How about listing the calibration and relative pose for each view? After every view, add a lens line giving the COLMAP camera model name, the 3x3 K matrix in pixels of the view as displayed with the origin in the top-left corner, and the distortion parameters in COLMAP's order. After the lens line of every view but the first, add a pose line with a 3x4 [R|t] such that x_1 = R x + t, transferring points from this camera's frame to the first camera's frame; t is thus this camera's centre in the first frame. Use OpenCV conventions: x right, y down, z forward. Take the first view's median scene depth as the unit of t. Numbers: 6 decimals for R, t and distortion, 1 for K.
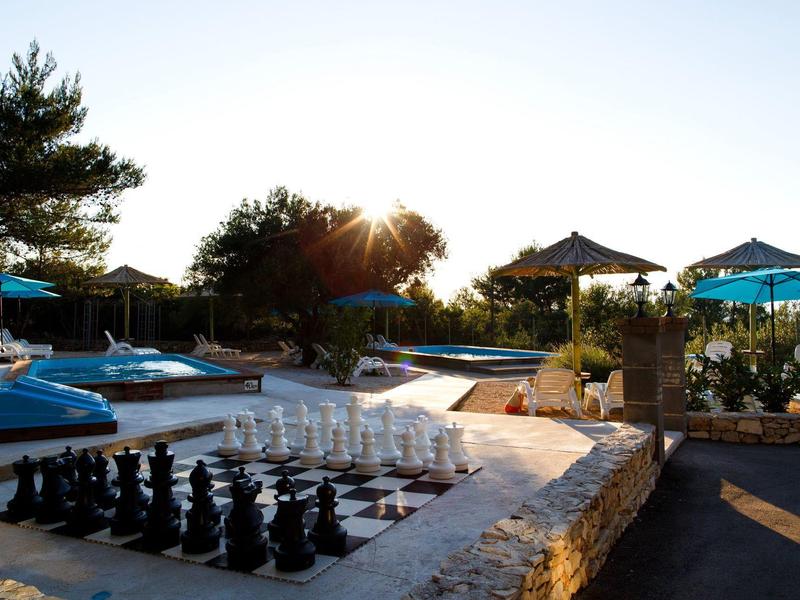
lens RADIAL K [[588.2, 0, 398.6], [0, 588.2, 295.3], [0, 0, 1]] dist [0.033538, 0.002010]
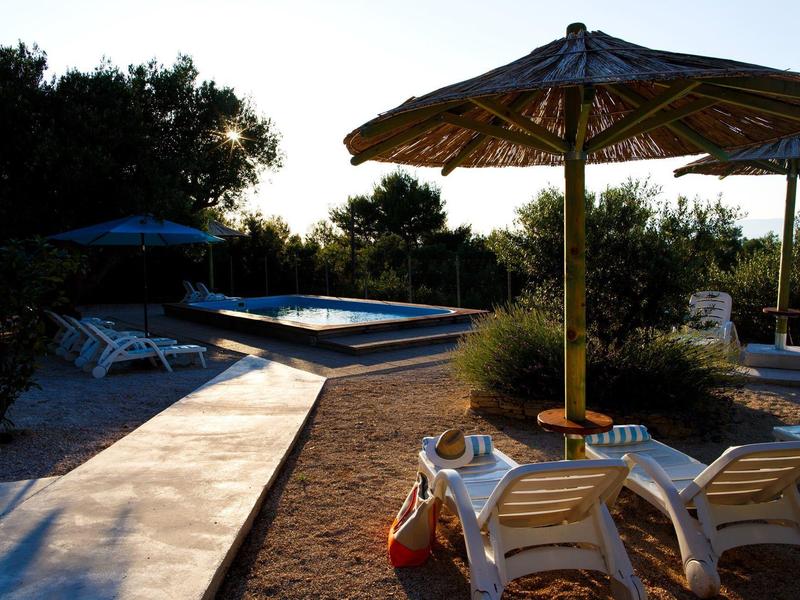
lens RADIAL K [[588.2, 0, 396.4], [0, 588.2, 298.2], [0, 0, 1]] dist [0.033538, 0.002010]
pose [[0.973472, -0.036306, 0.225905, 0.019697], [0.010267, 0.993267, 0.115390, 0.002262], [-0.228574, -0.110010, 0.967291, 0.120395]]
